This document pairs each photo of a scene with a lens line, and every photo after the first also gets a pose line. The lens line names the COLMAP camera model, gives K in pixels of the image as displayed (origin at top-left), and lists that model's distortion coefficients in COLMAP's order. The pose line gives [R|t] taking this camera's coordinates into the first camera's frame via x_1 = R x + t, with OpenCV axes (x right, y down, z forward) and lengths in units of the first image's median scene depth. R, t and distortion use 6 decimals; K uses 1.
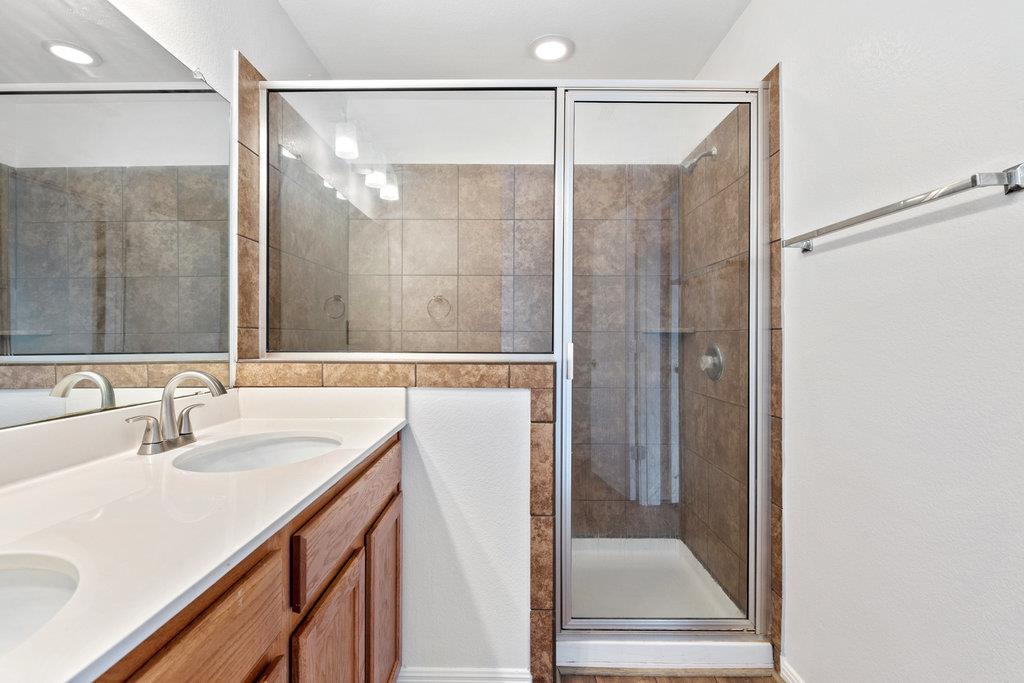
lens RADIAL K [[469.3, 0, 511.2], [0, 469.3, 337.3], [0, 0, 1]] dist [-0.001619, -0.003875]
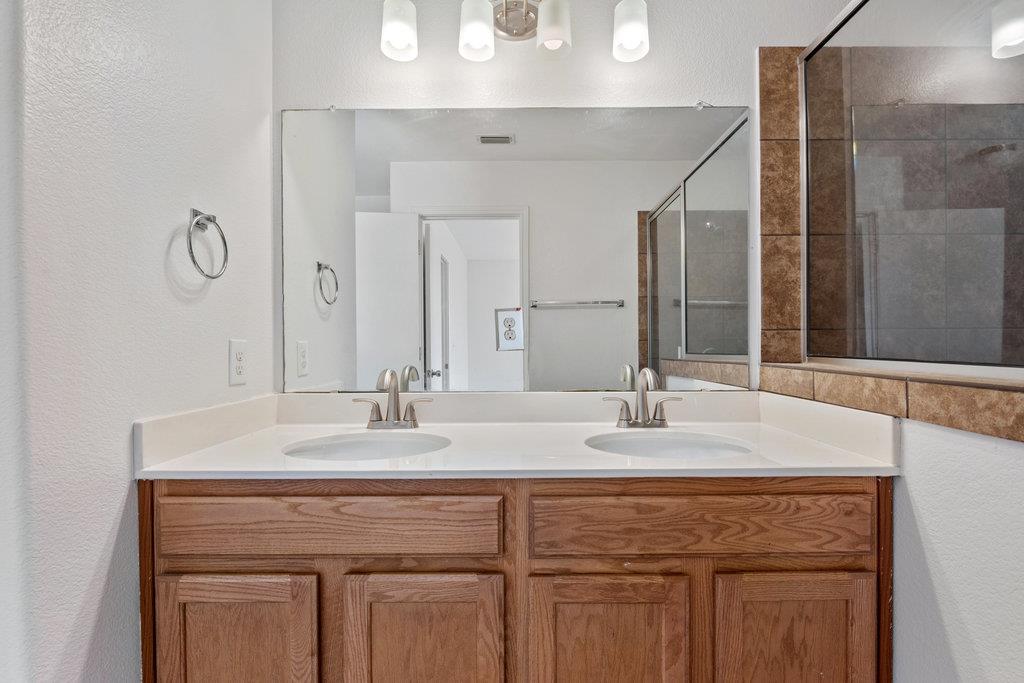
lens RADIAL K [[469.3, 0, 507.1], [0, 469.3, 345.3], [0, 0, 1]] dist [-0.001619, -0.003875]
pose [[-0.011940, 0.002723, -0.999925, 0.410381], [0.008595, 0.999960, 0.002620, 0.004256], [0.999892, -0.008563, -0.011963, 0.484697]]
